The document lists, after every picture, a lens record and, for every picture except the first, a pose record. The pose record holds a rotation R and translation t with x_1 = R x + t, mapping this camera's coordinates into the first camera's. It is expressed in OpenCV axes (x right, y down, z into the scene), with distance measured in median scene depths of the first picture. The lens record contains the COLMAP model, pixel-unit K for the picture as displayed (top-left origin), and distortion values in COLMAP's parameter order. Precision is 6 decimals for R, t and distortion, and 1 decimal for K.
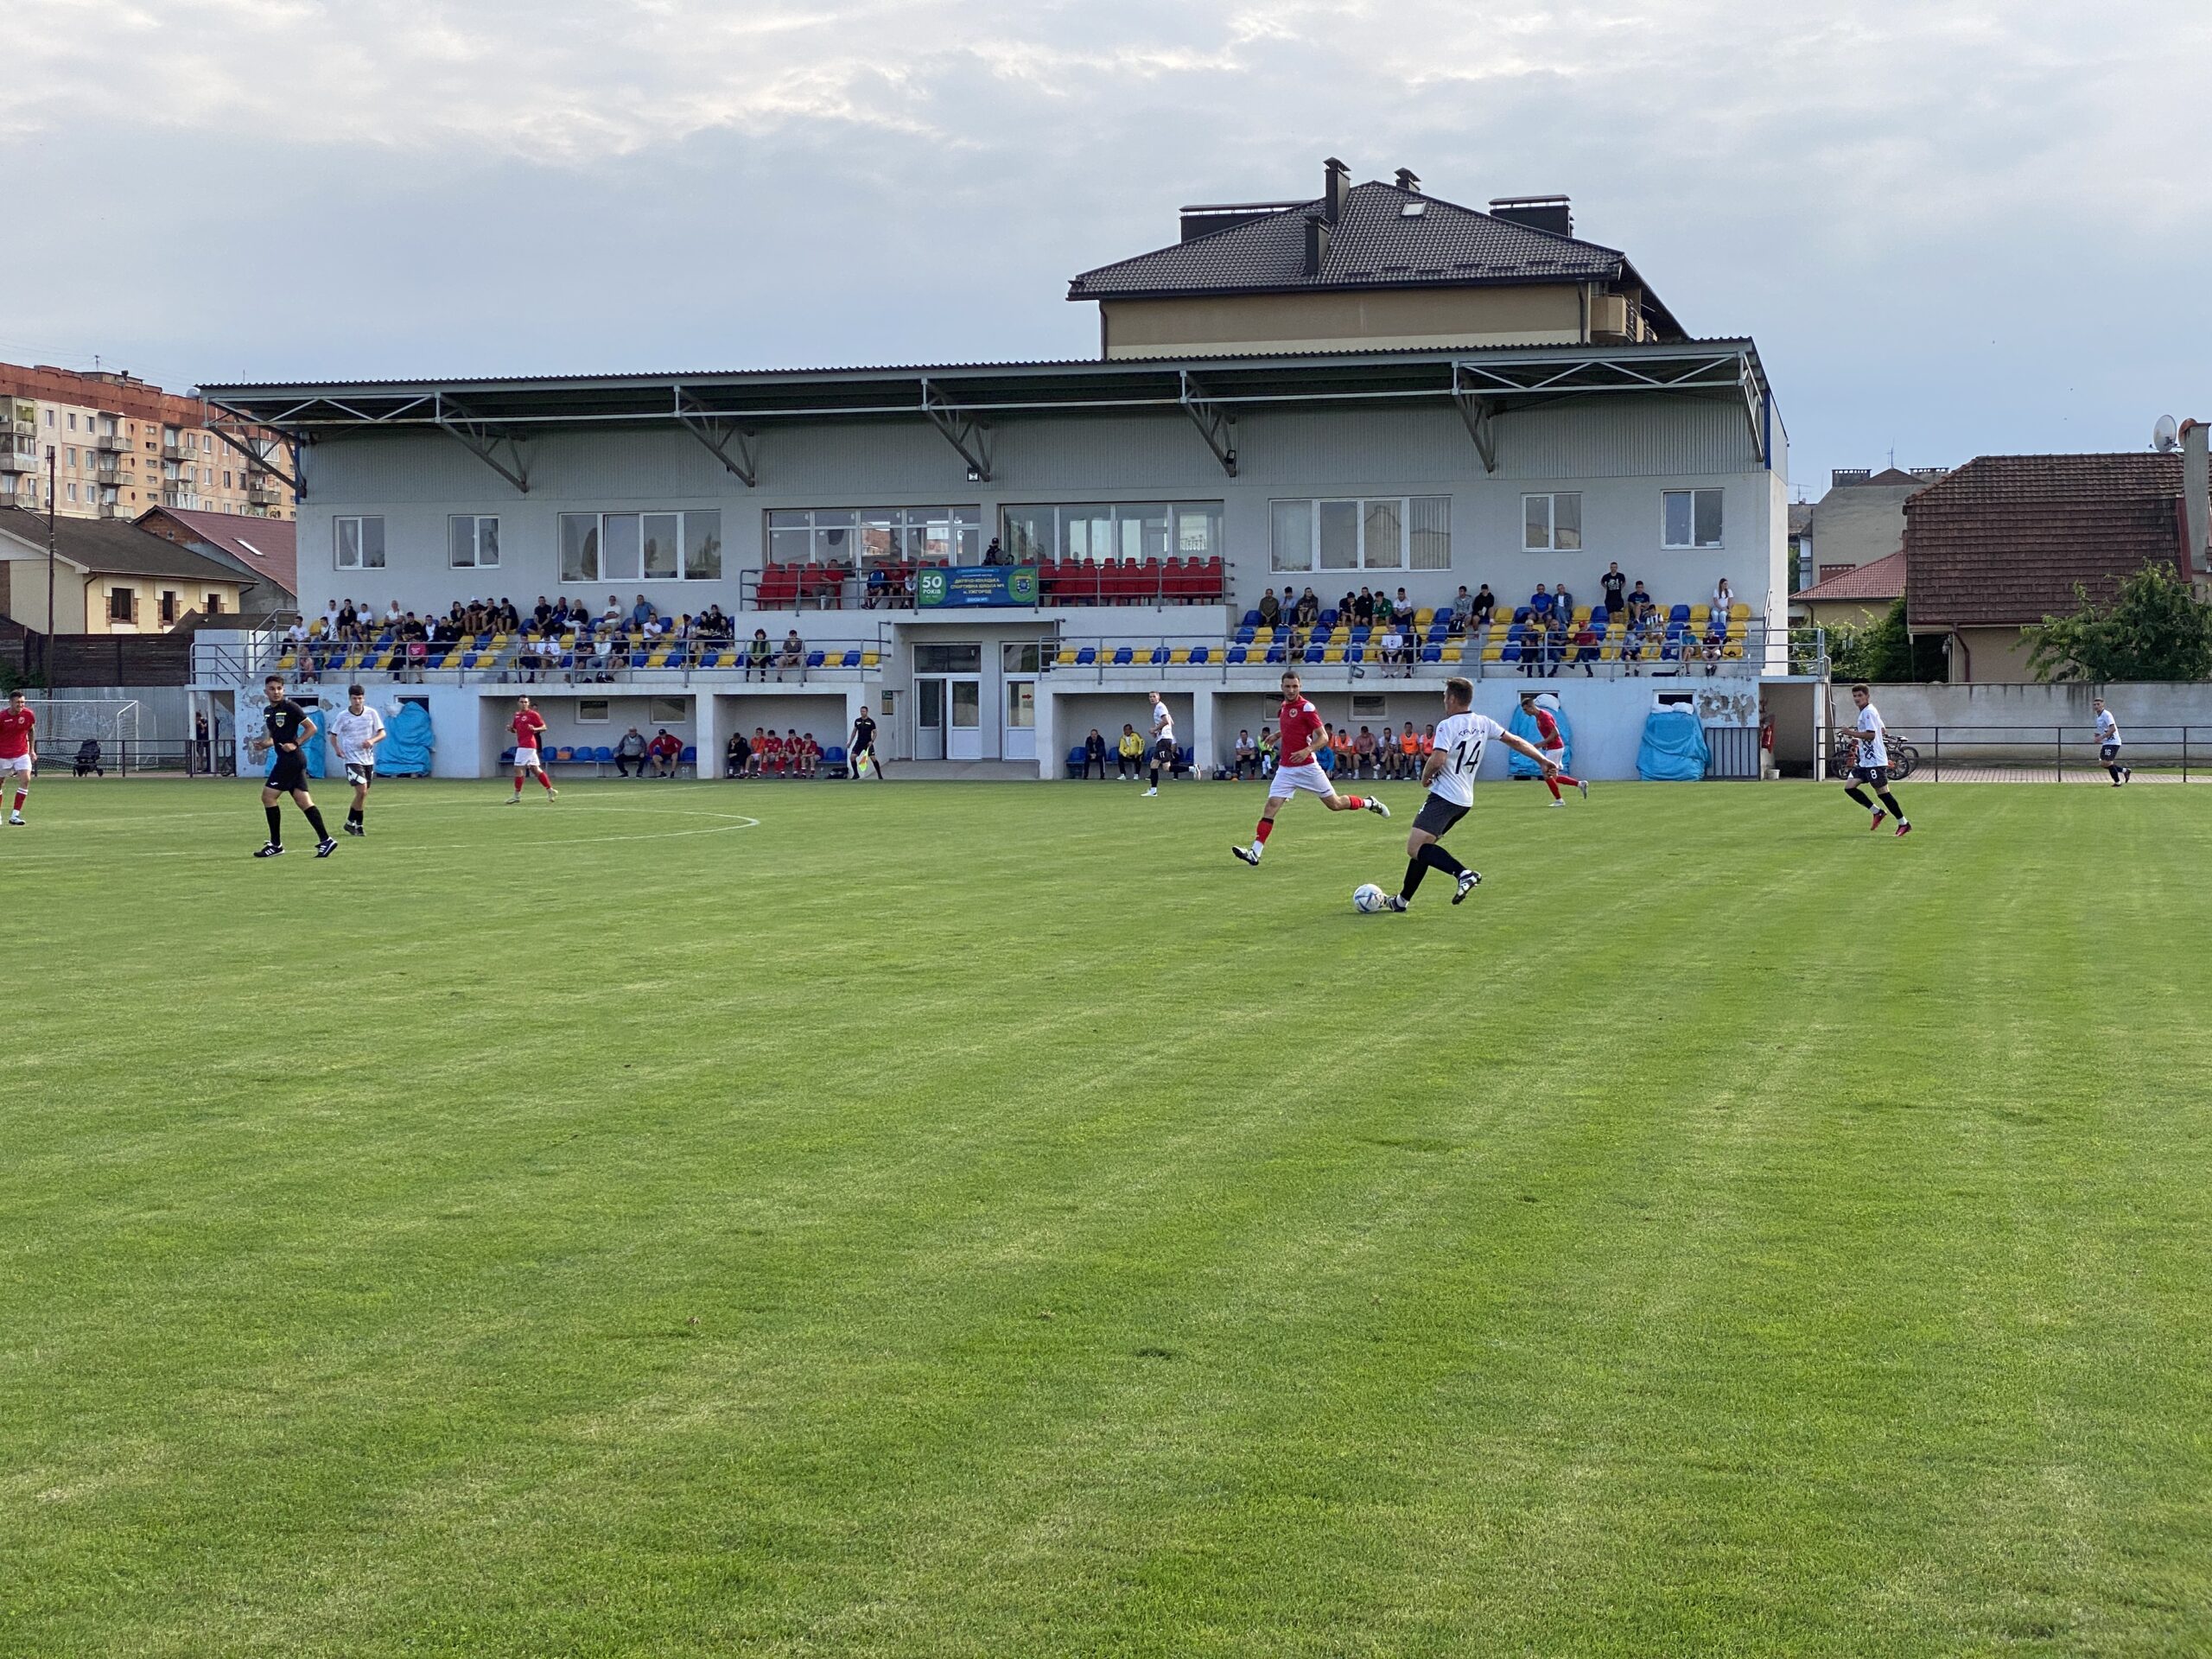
lens RADIAL K [[3302.7, 0, 1087.5], [0, 3302.7, 775.9], [0, 0, 1]] dist [0.125793, 0.000000]
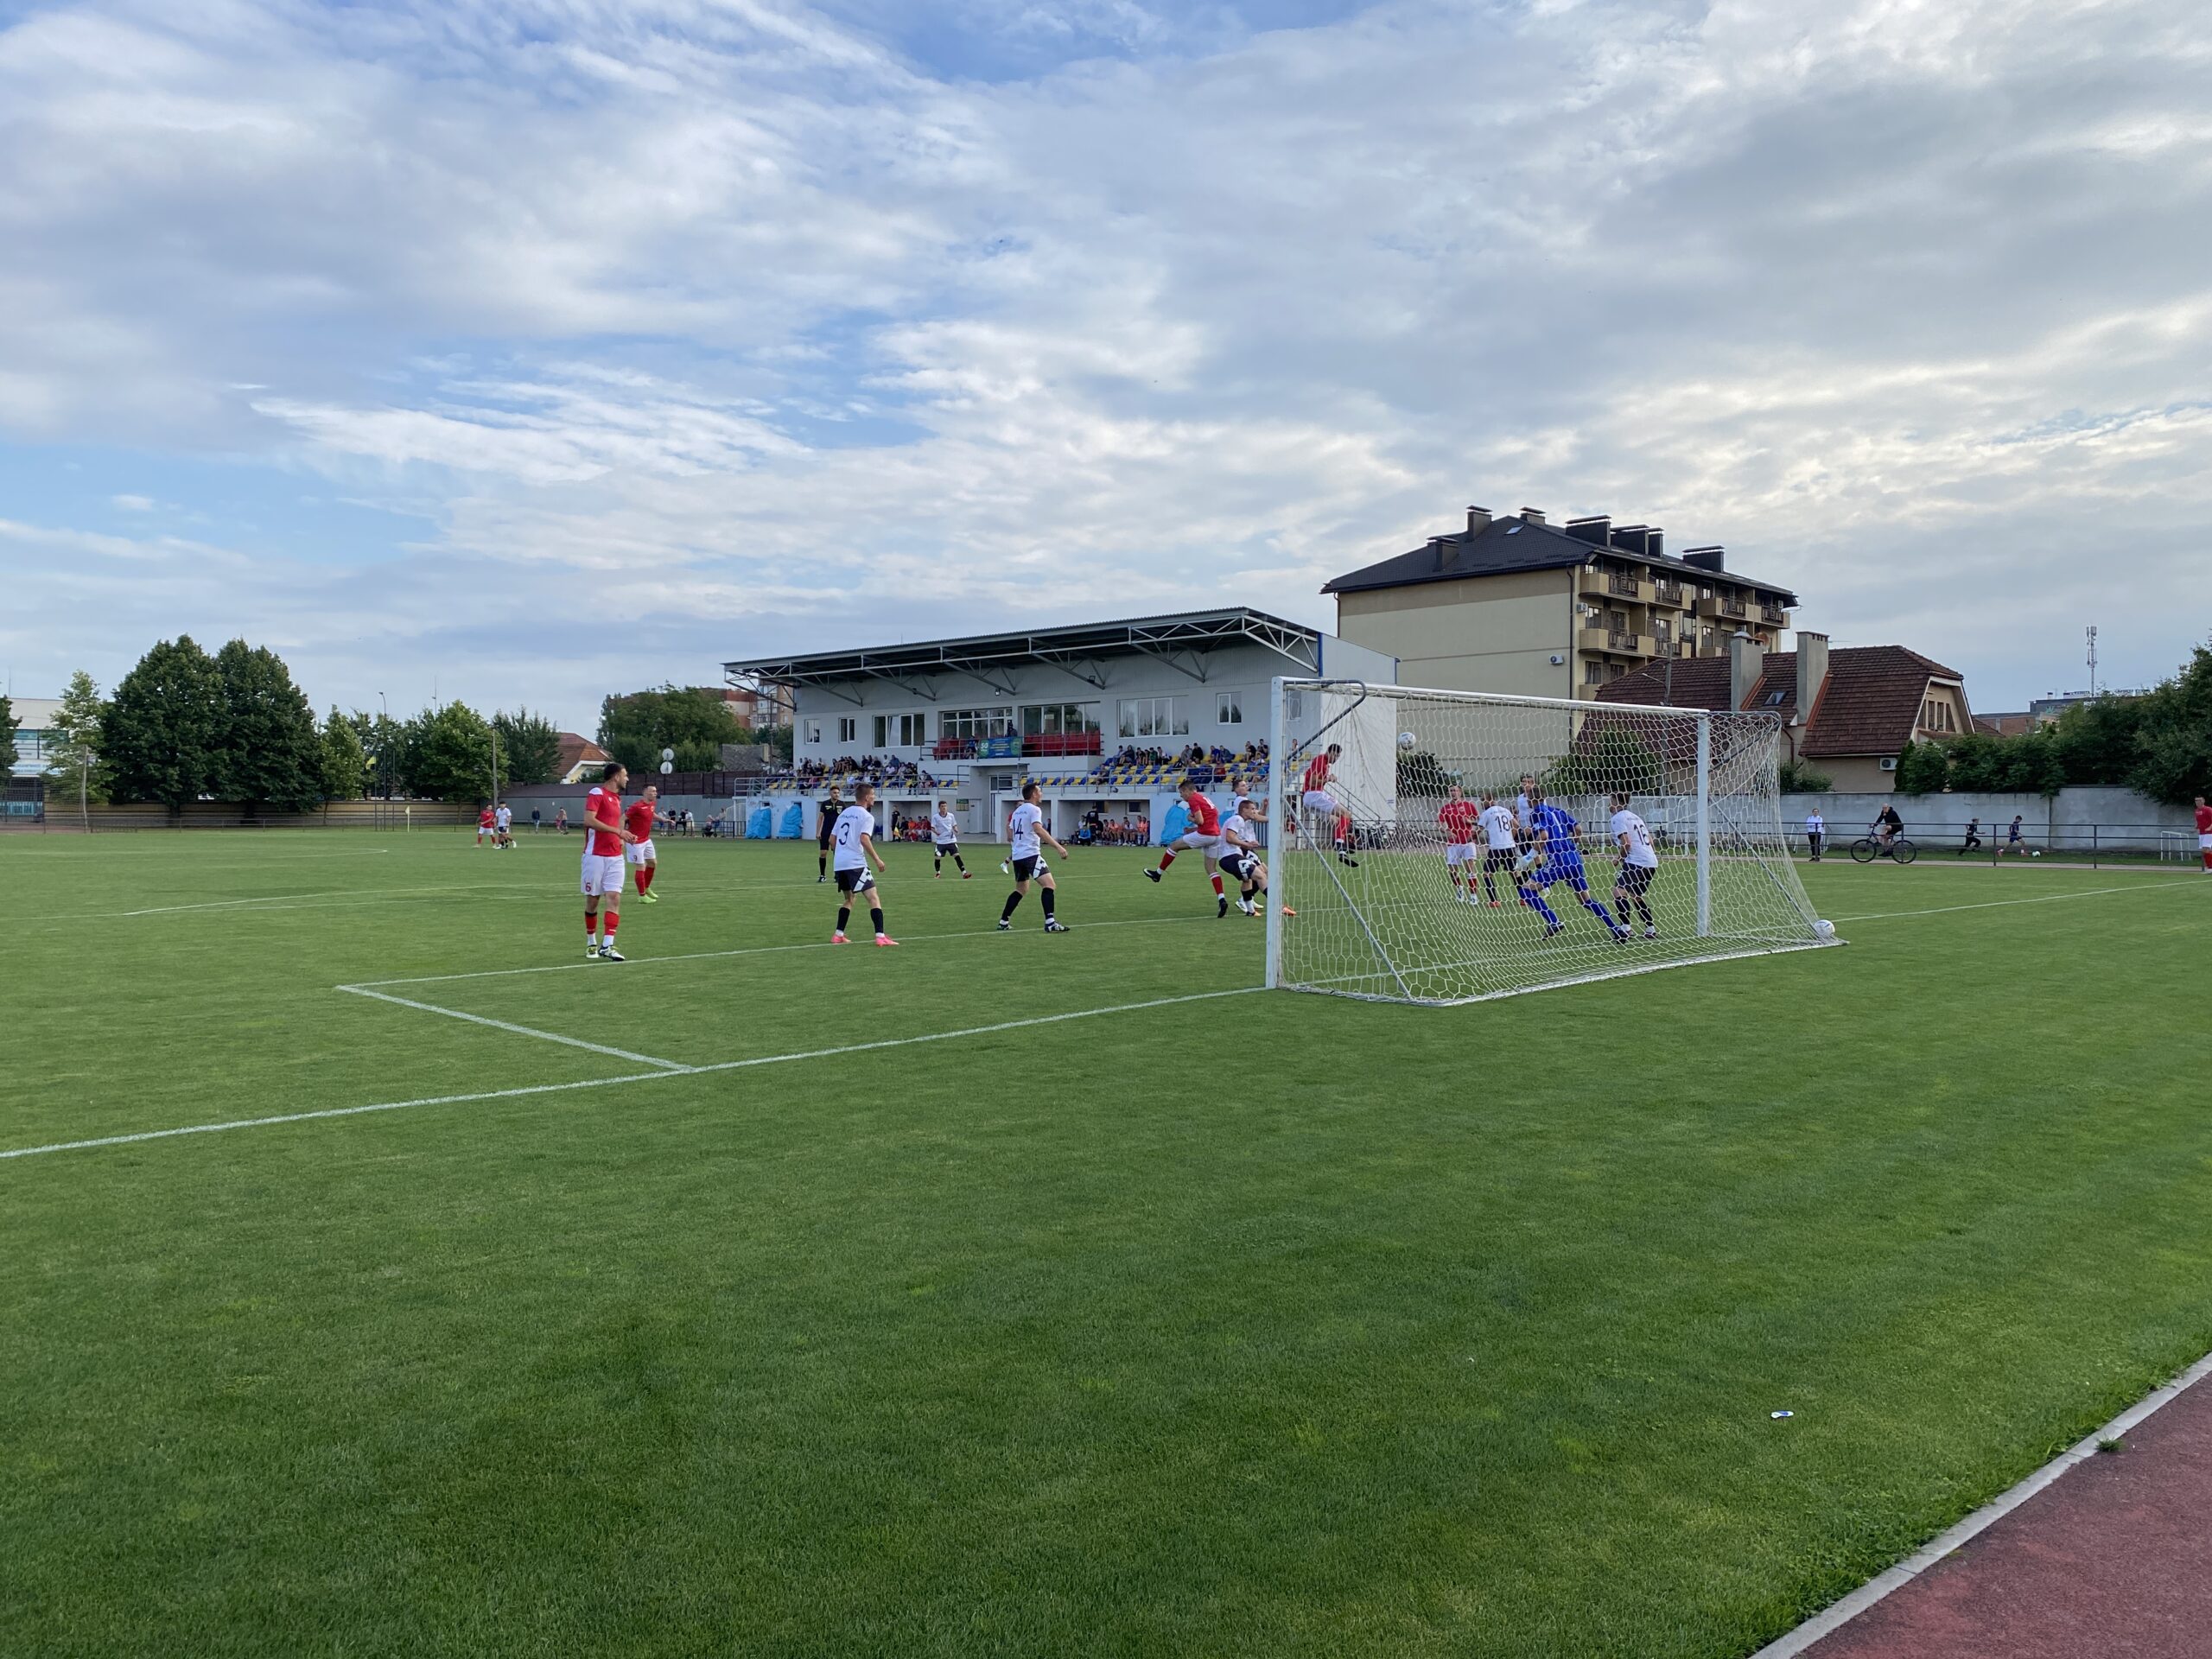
lens RADIAL K [[1676.5, 0, 1087.1], [0, 1676.5, 830.8], [0, 0, 1]] dist [0.072270, -0.064455]
pose [[0.865255, 0.009812, -0.501236, 0.524387], [-0.013050, 0.999910, -0.002954, -0.004245], [0.501162, 0.009097, 0.865306, 0.142271]]
